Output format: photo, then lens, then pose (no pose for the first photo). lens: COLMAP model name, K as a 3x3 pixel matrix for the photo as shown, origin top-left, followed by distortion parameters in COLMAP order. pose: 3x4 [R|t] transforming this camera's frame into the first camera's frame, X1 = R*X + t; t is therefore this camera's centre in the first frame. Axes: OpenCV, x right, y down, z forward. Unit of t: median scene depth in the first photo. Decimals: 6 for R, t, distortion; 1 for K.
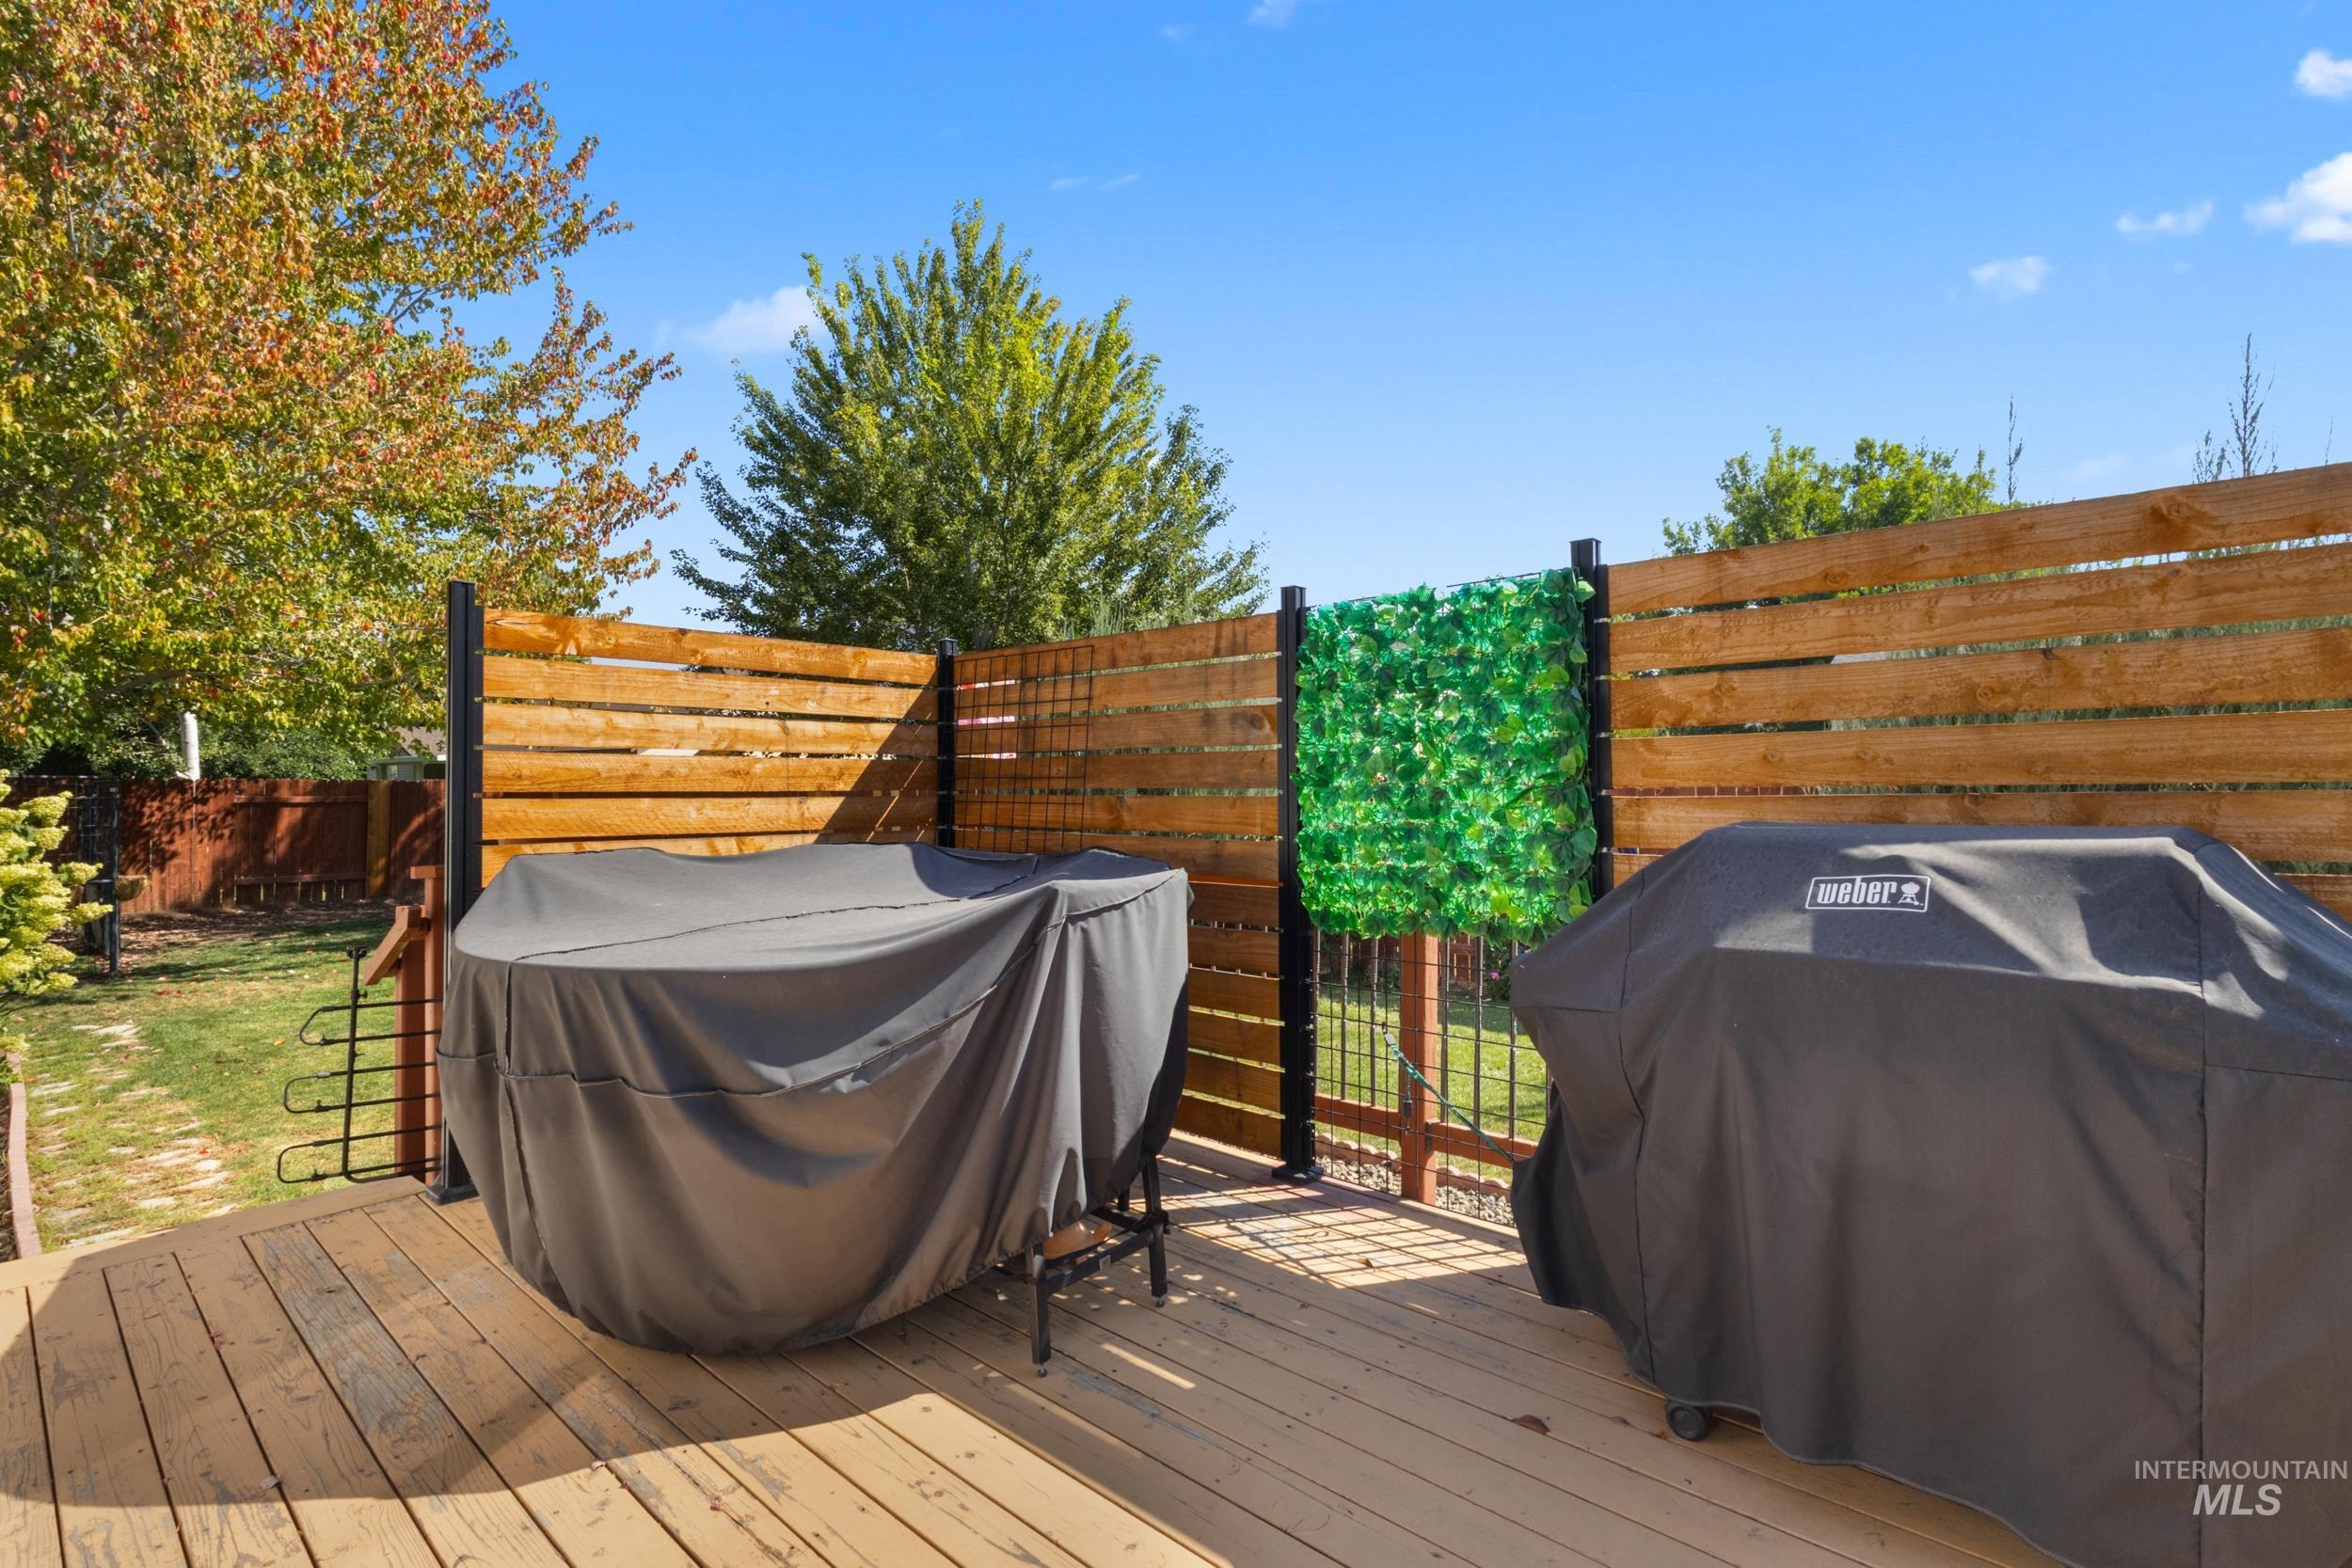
lens RADIAL K [[1089.7, 0, 1171.2], [0, 1089.7, 788.3], [0, 0, 1]] dist [0.000746, 0.001784]
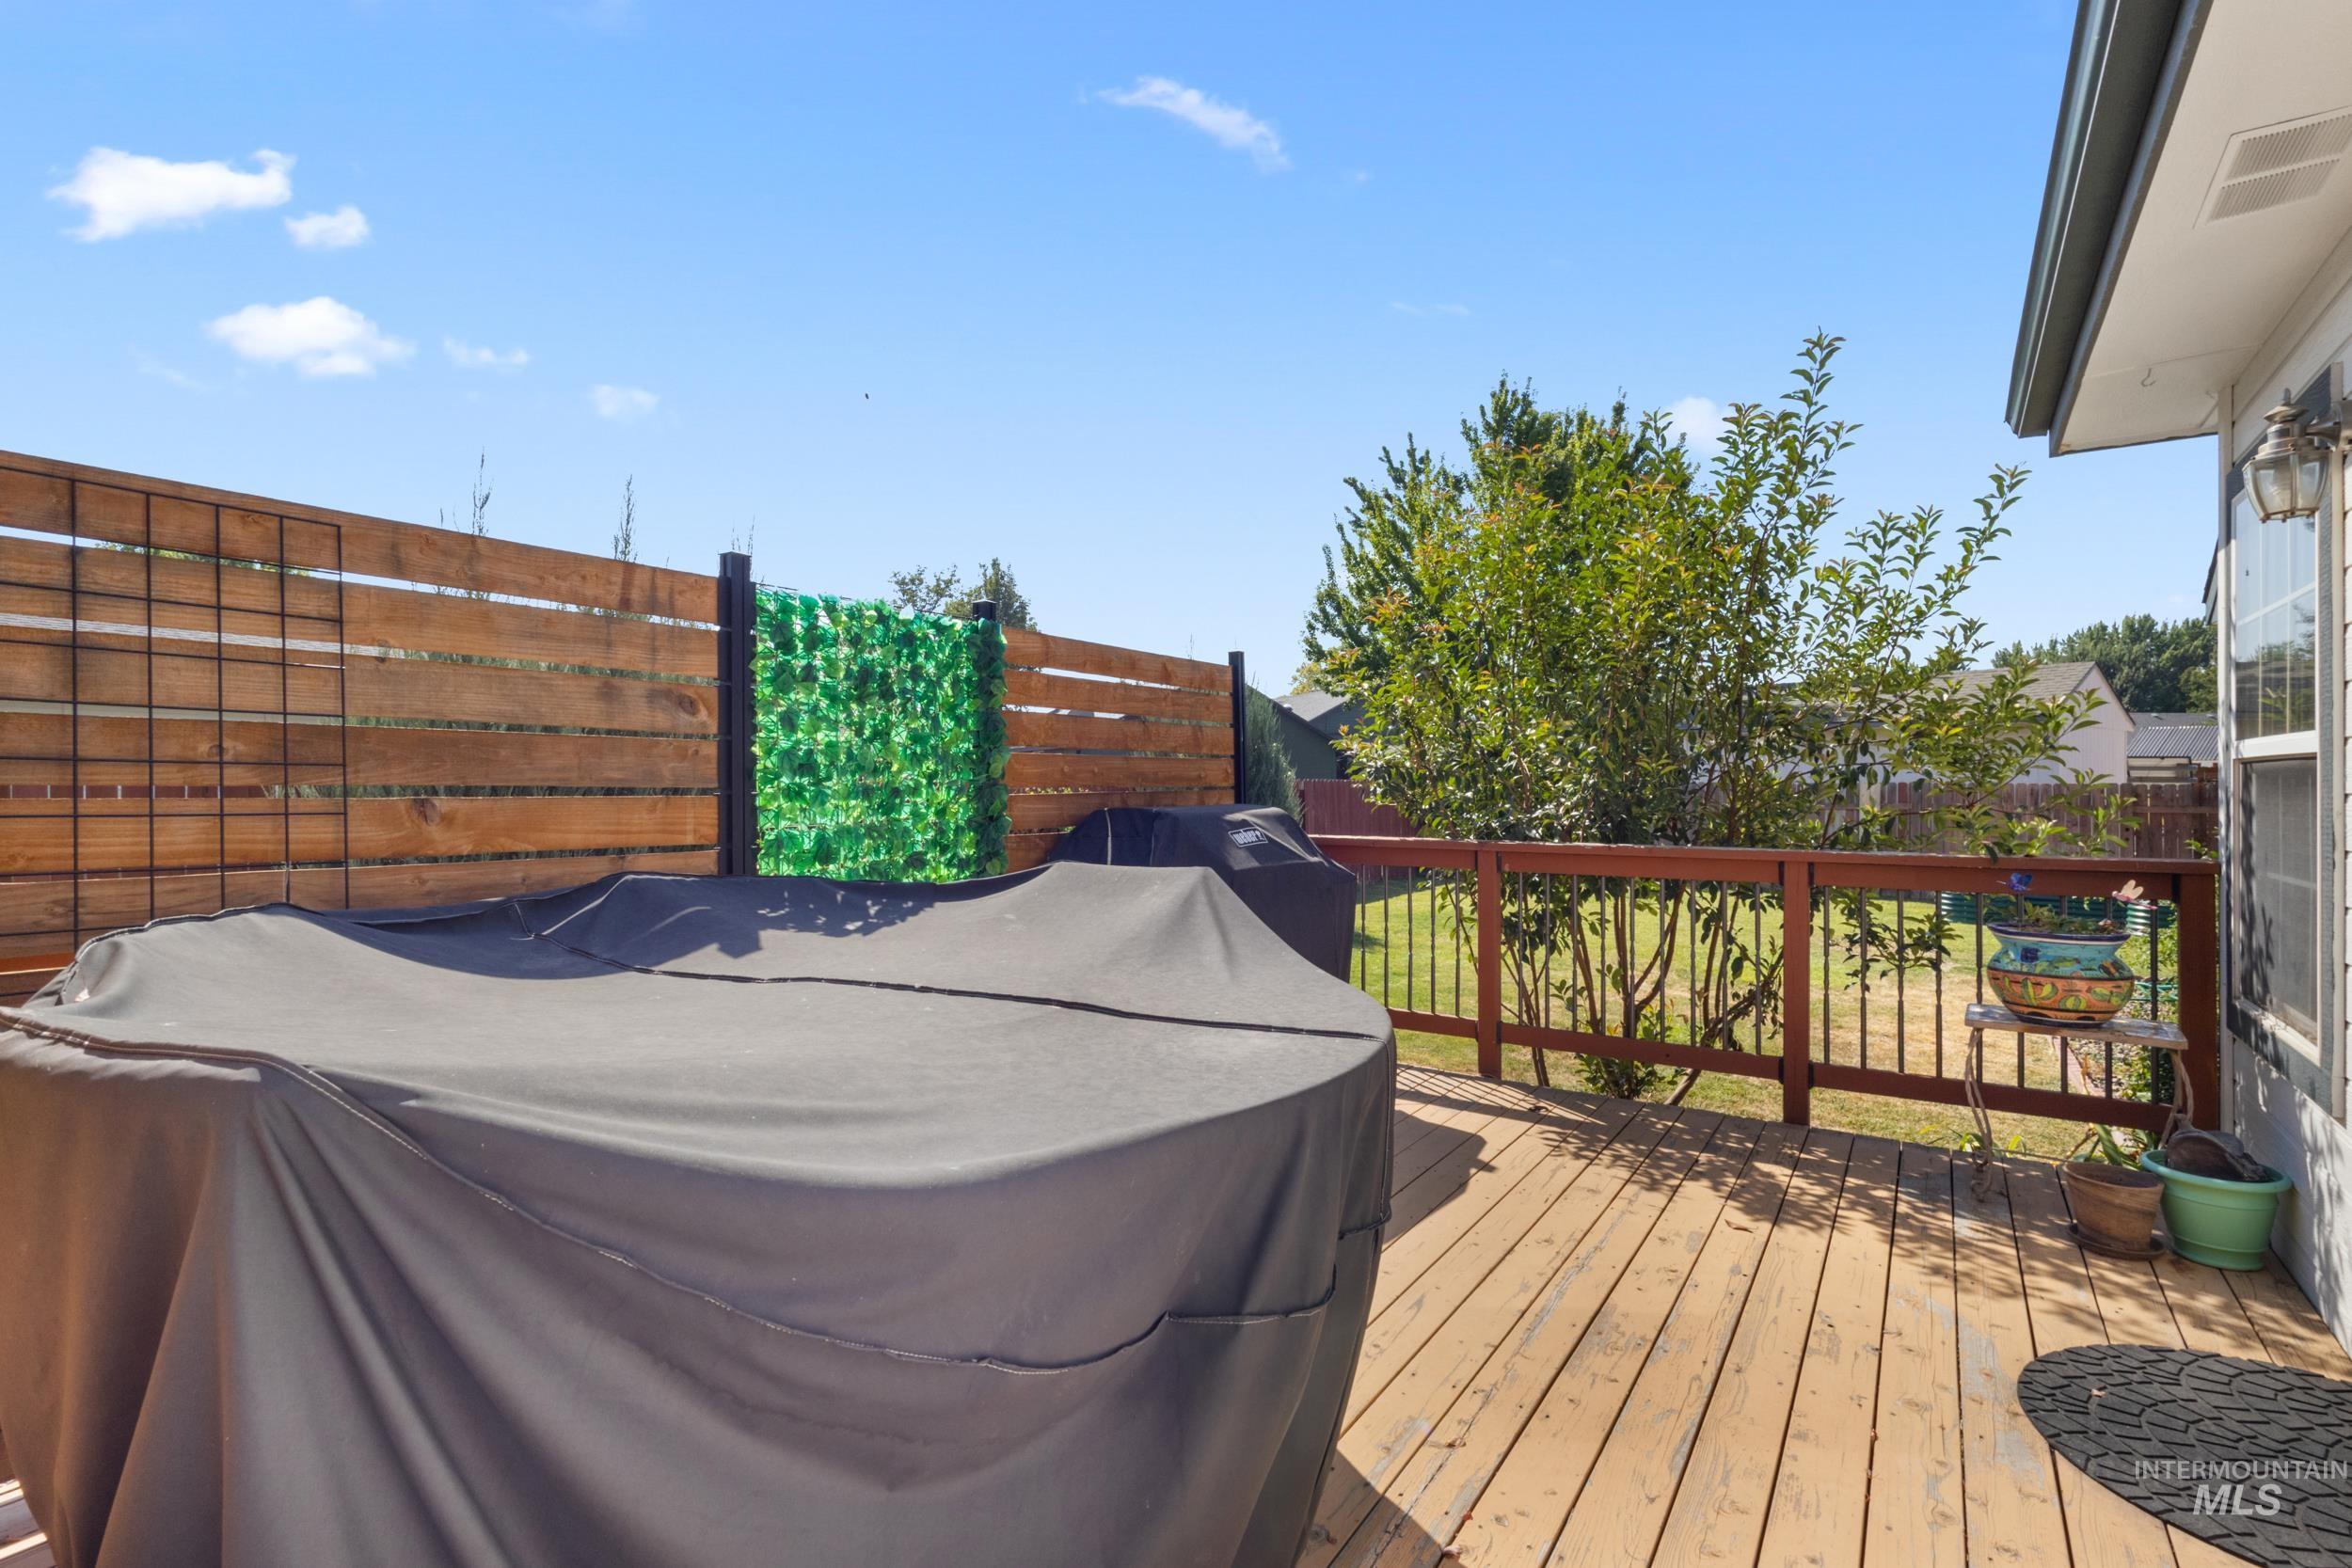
lens RADIAL K [[1089.7, 0, 1171.4], [0, 1089.7, 790.6], [0, 0, 1]] dist [0.000746, 0.001784]
pose [[-0.130131, 0.002193, 0.991494, -0.803807], [0.000792, 0.999997, -0.002108, 0.004836], [-0.991497, 0.000511, -0.130132, 0.786050]]
